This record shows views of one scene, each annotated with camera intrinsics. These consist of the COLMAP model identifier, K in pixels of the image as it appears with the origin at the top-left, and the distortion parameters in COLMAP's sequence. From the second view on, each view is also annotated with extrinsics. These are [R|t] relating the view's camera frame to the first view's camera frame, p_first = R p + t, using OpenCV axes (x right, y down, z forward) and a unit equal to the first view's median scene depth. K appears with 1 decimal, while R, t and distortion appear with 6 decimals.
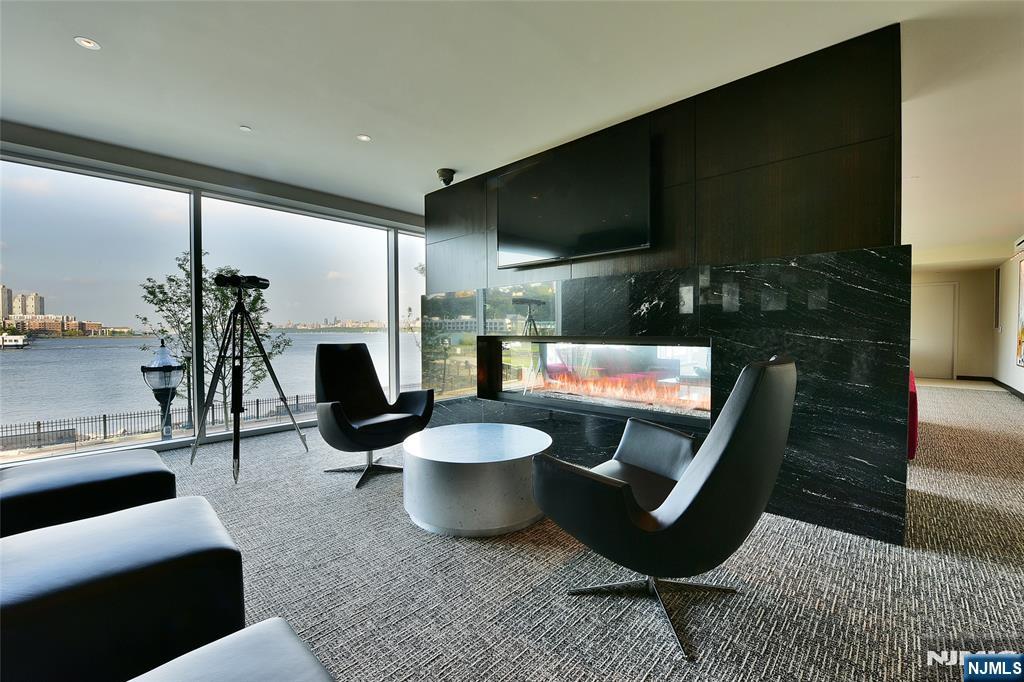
lens RADIAL K [[413.8, 0, 512.0], [0, 413.8, 341.0], [0, 0, 1]] dist [0.000235, -0.000042]
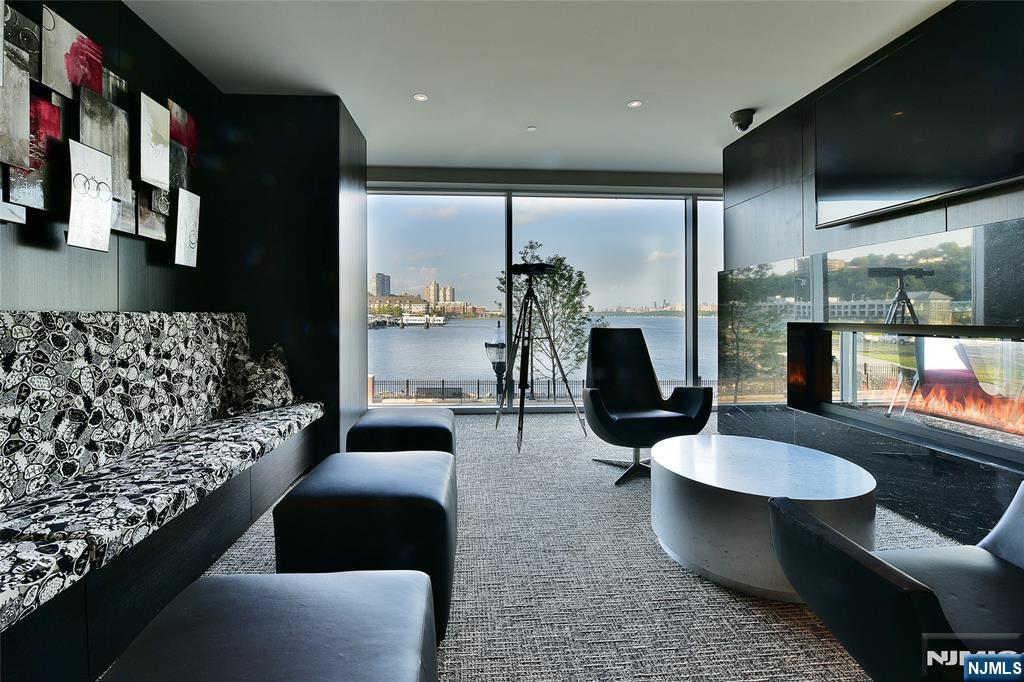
lens RADIAL K [[459.5, 0, 509.5], [0, 459.5, 320.4], [0, 0, 1]] dist [-0.000302, -0.000389]
pose [[0.739645, 0.014661, -0.672837, 0.108878], [-0.023071, 0.999727, -0.003578, -0.001996], [0.672601, 0.018170, 0.739782, 0.061806]]
